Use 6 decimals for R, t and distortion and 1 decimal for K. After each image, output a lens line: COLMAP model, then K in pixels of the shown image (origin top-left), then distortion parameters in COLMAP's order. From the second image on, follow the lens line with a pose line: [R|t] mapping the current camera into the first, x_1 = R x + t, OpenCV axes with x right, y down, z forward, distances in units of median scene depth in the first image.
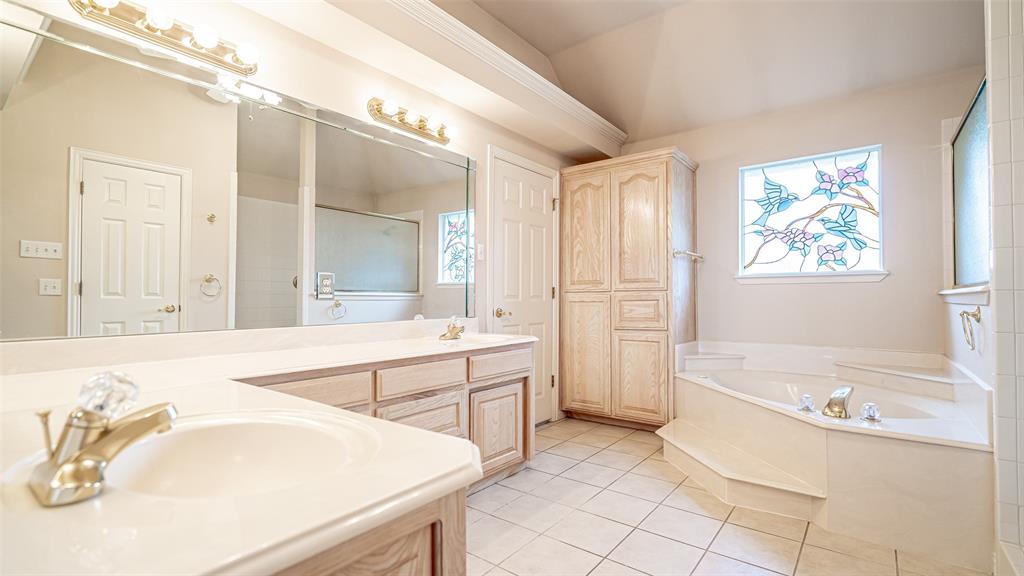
lens RADIAL K [[465.5, 0, 508.1], [0, 465.5, 291.5], [0, 0, 1]] dist [-0.001433, 0.001283]
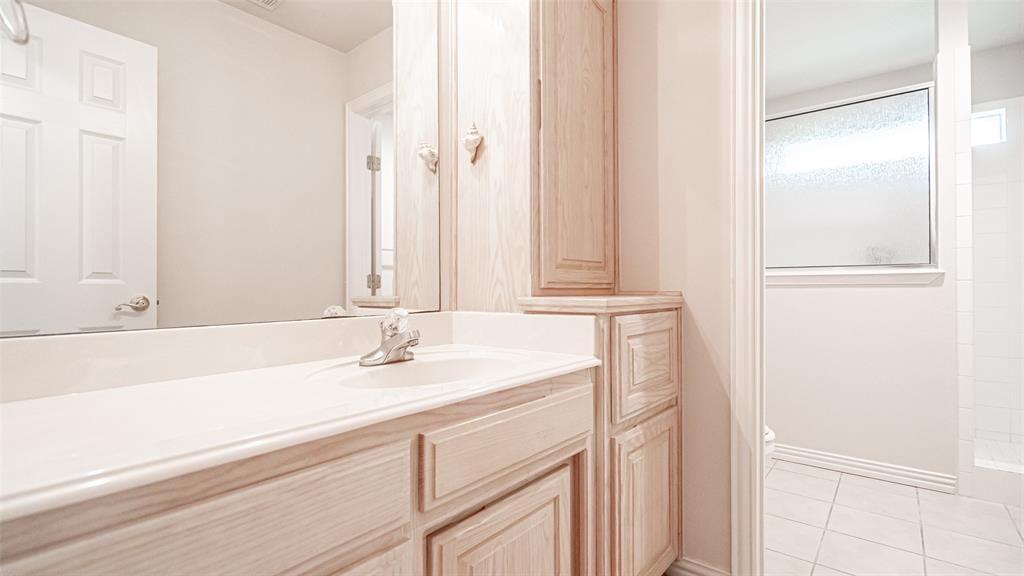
lens RADIAL K [[465.5, 0, 508.1], [0, 465.5, 291.5], [0, 0, 1]] dist [-0.001433, 0.001283]
pose [[0.999854, -0.001028, -0.017071, -0.018327], [0.001261, 0.999906, 0.013652, 0.037471], [0.017056, -0.013671, 0.999761, 0.627400]]
